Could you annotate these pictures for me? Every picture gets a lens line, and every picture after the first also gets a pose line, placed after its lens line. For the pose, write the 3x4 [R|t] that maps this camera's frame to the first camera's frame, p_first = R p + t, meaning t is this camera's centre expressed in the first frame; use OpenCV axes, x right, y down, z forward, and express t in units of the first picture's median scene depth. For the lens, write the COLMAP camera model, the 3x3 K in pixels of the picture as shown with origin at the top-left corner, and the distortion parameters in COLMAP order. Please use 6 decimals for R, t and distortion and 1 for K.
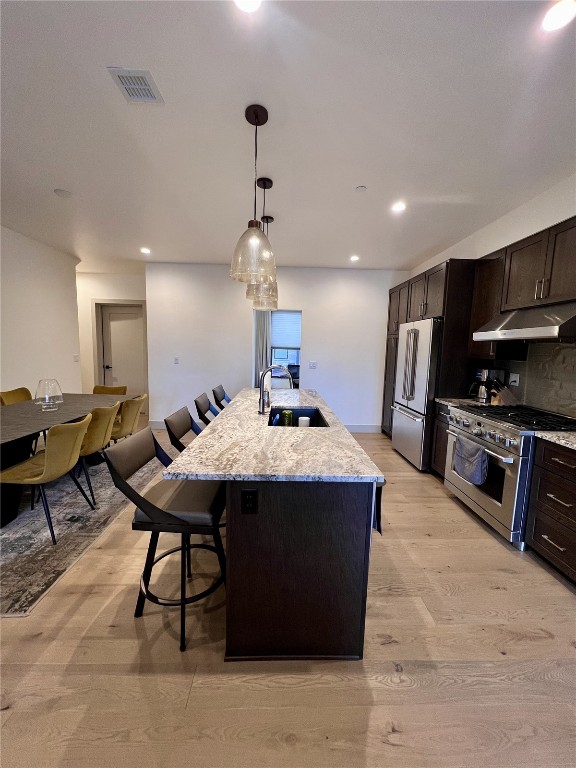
lens RADIAL K [[308.2, 0, 288.0], [0, 308.2, 384.0], [0, 0, 1]] dist [-0.000839, -0.000678]
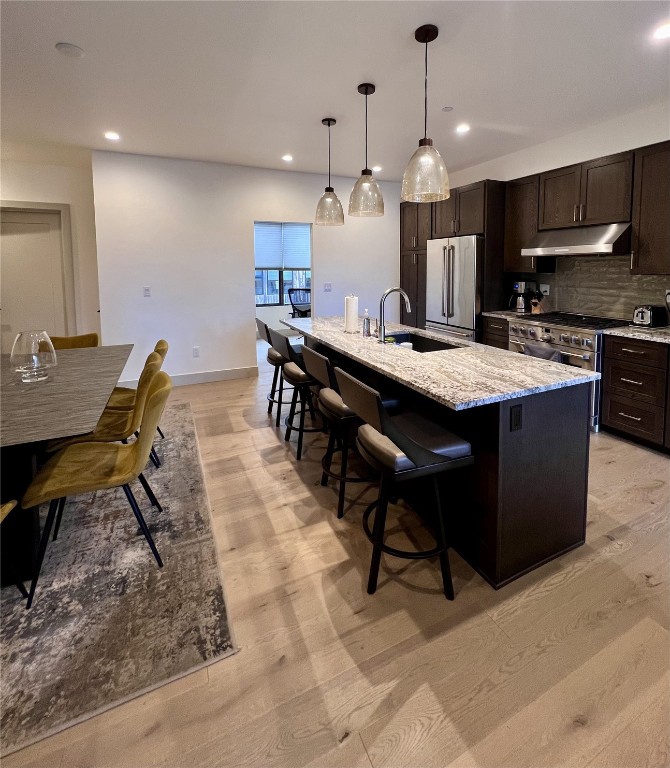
lens RADIAL K [[389.4, 0, 336.4], [0, 389.4, 295.8], [0, 0, 1]] dist [-0.003343, 0.000847]
pose [[0.908308, -0.063526, 0.413451, -0.600450], [0.078681, 0.996705, -0.019711, -0.025973], [-0.410836, 0.050434, 0.910313, 0.019242]]
